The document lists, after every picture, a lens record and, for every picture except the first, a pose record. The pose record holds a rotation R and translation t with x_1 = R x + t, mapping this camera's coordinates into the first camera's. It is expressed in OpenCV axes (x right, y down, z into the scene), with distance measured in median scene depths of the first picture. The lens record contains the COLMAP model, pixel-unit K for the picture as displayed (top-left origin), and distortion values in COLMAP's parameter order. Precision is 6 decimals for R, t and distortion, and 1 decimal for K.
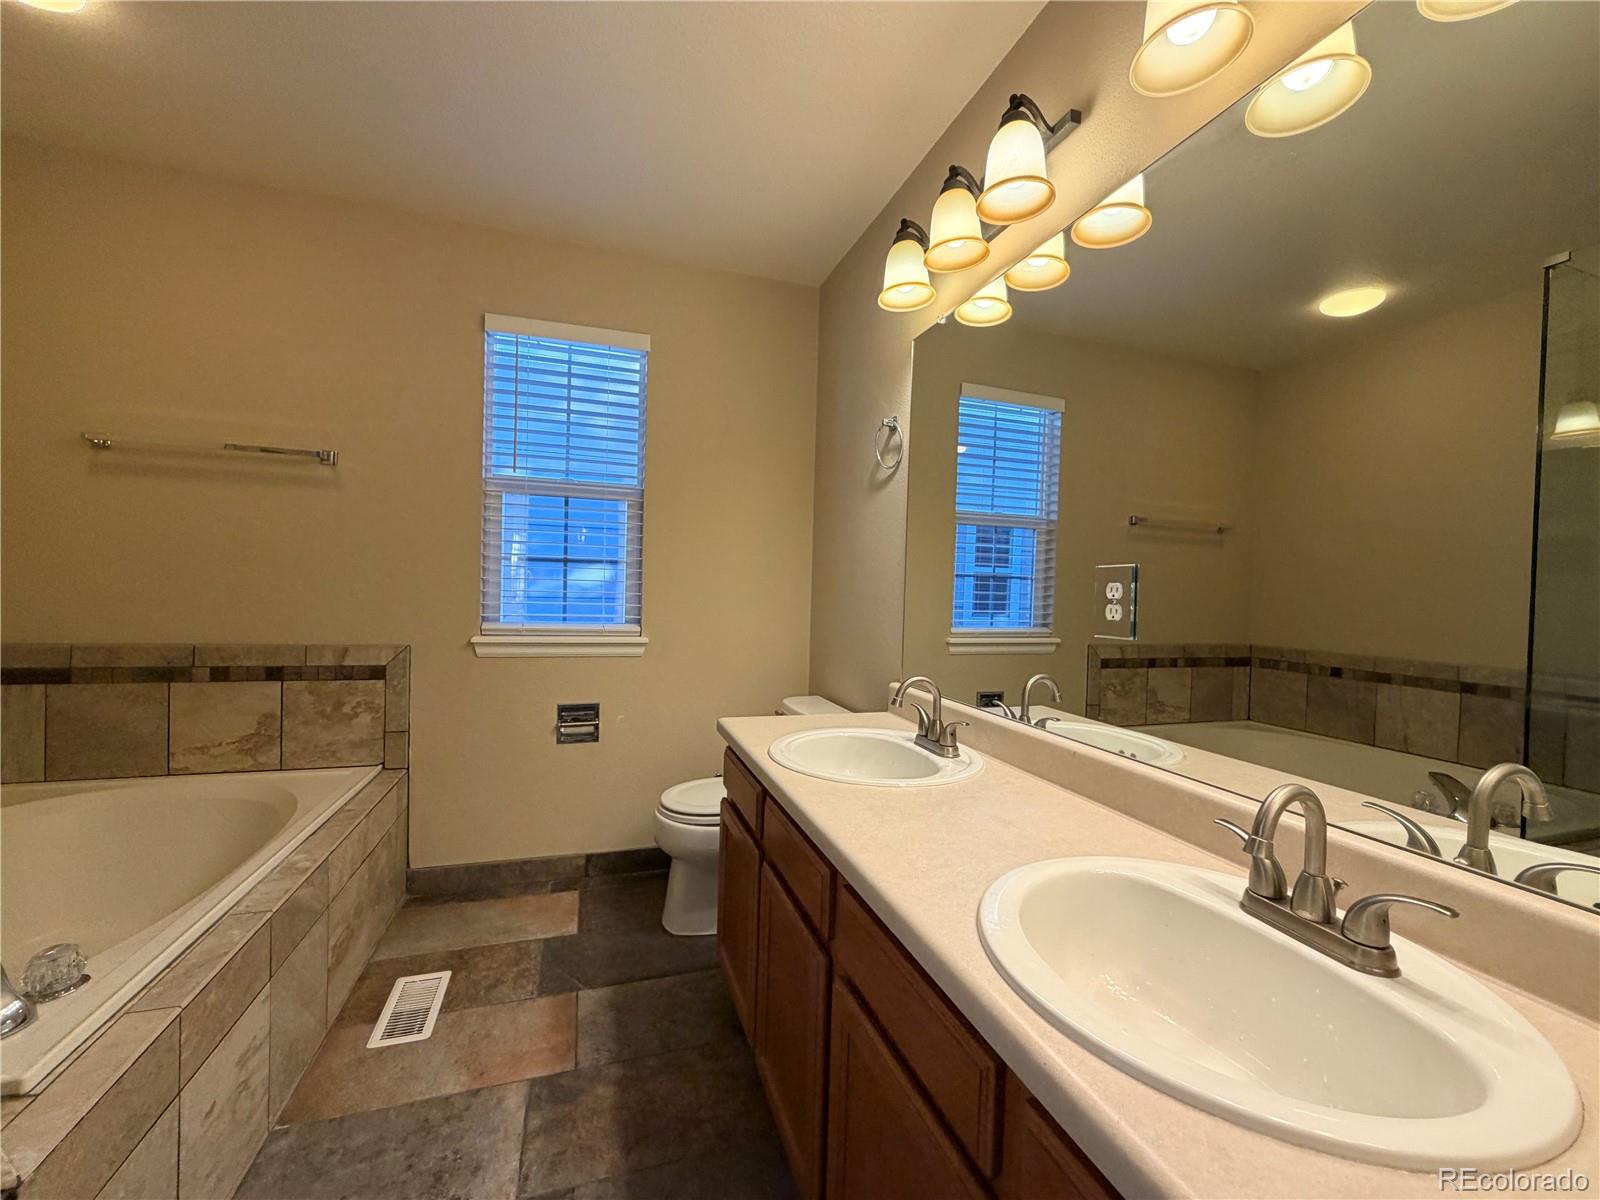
lens RADIAL K [[641.1, 0, 806.0], [0, 641.1, 599.3], [0, 0, 1]] dist [-0.000052, -0.000457]
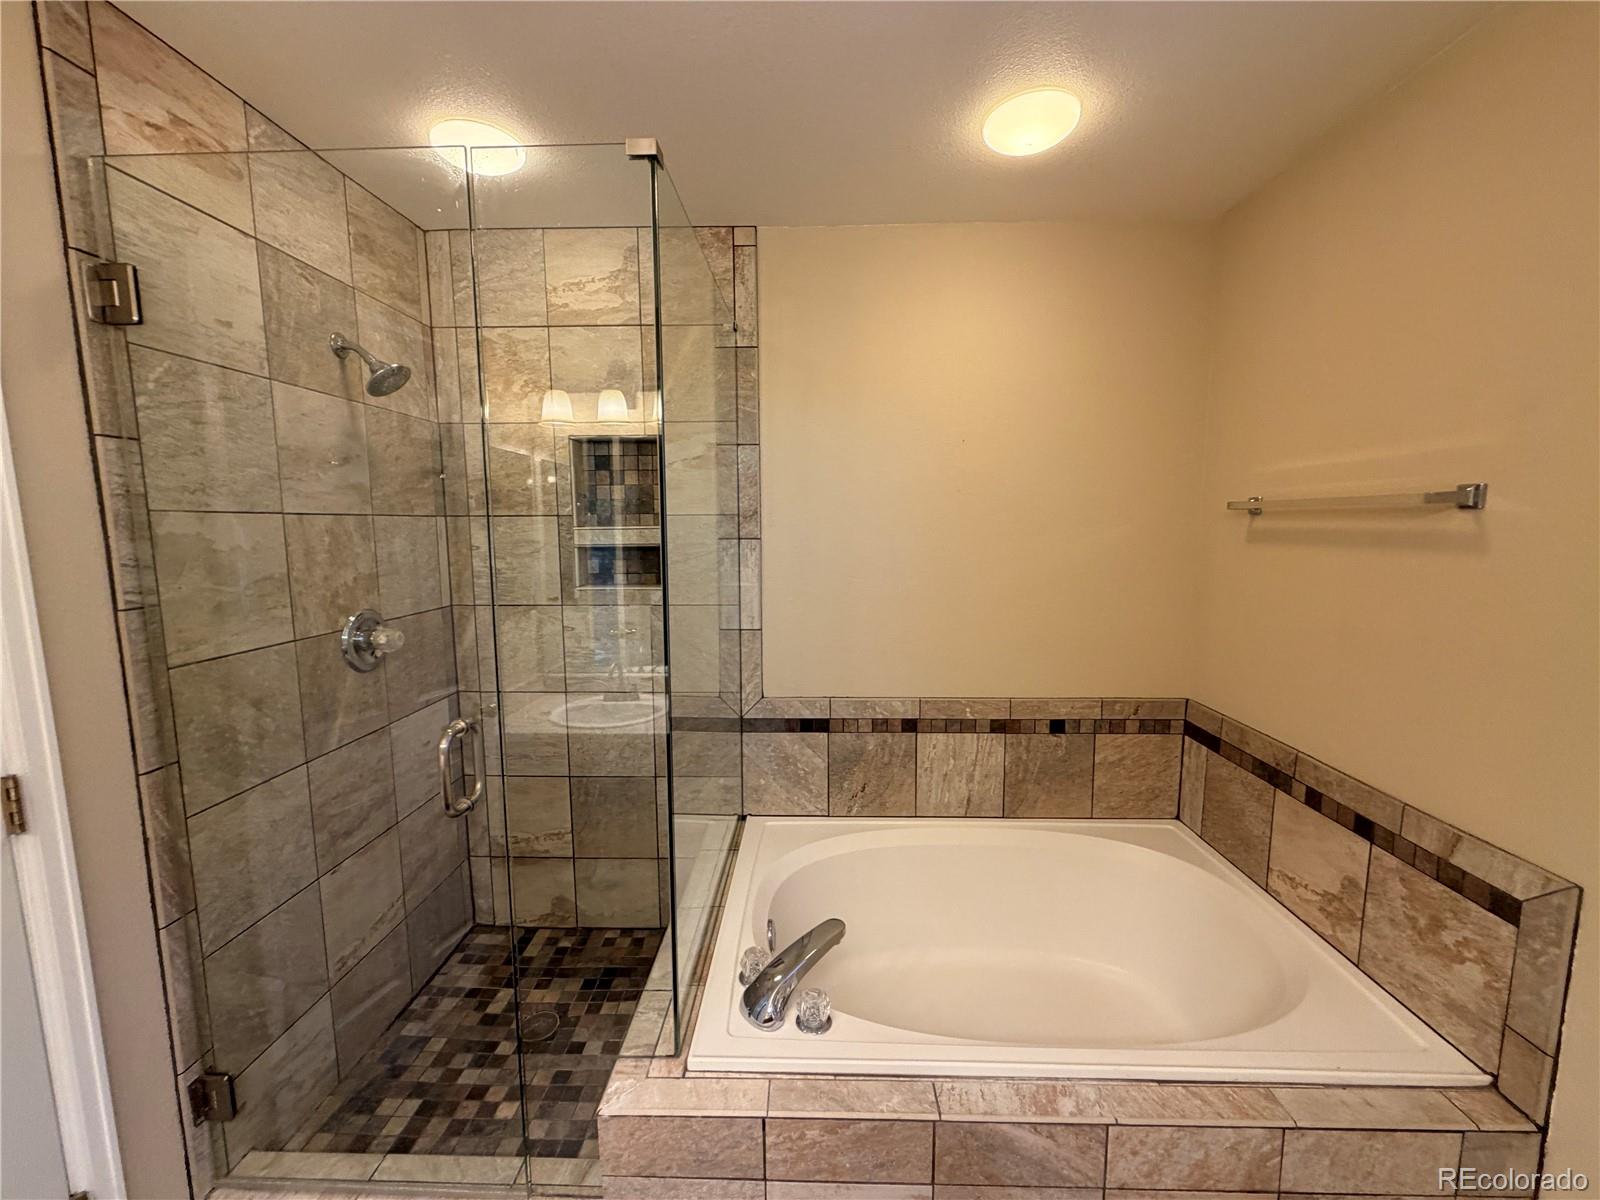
lens RADIAL K [[641.1, 0, 804.0], [0, 641.1, 590.2], [0, 0, 1]] dist [-0.000052, -0.000457]
pose [[-0.347293, 0.077238, -0.934570, -0.008943], [-0.024381, 0.995522, 0.091336, -0.181838], [0.937440, 0.054506, -0.343854, 0.664826]]
